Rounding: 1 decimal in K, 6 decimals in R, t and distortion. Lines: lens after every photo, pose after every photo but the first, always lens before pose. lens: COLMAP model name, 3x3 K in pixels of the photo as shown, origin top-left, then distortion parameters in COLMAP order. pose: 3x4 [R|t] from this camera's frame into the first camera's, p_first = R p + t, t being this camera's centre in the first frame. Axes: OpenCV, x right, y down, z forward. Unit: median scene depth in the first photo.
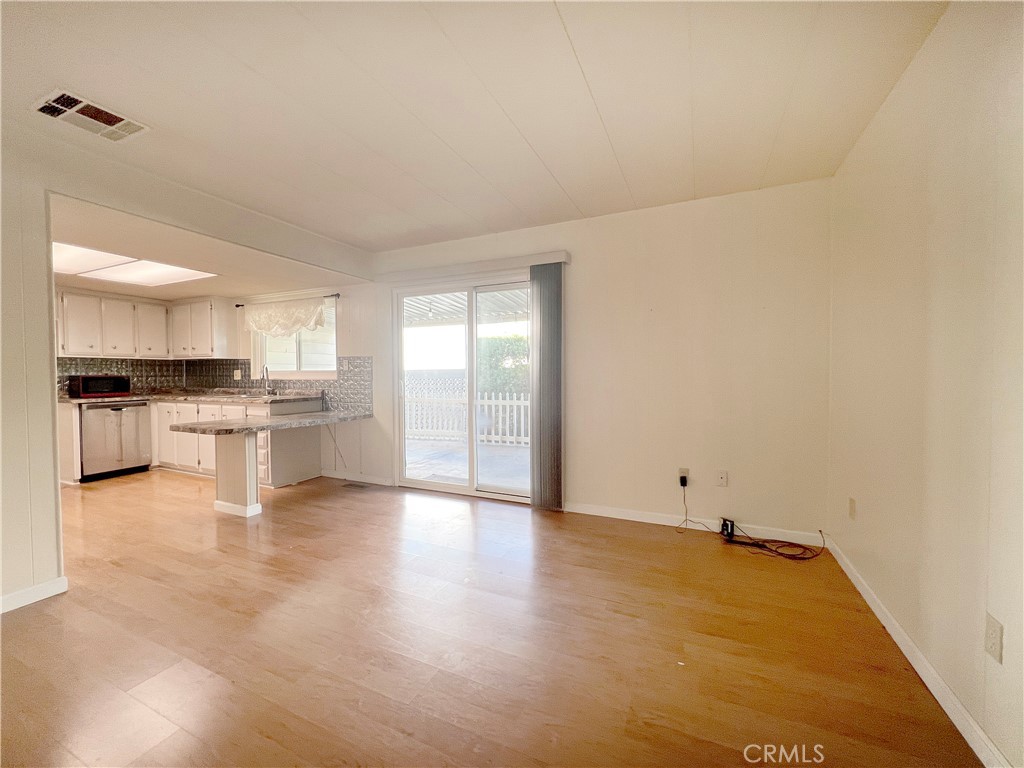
lens RADIAL K [[412.2, 0, 510.3], [0, 412.2, 381.3], [0, 0, 1]] dist [-0.000473, -0.000104]
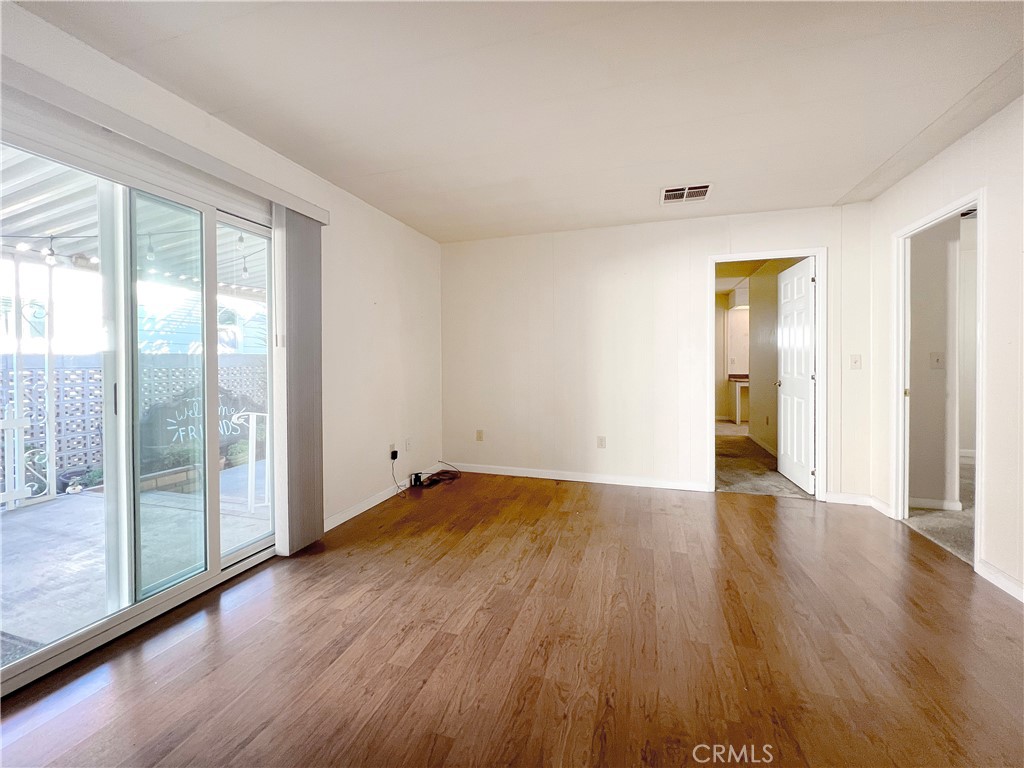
lens RADIAL K [[412.2, 0, 510.3], [0, 412.2, 381.3], [0, 0, 1]] dist [-0.000473, -0.000104]
pose [[-0.125905, -0.049210, 0.990821, -0.469481], [0.009221, 0.998668, 0.050771, -0.014918], [-0.991999, 0.015529, -0.125283, 0.497405]]
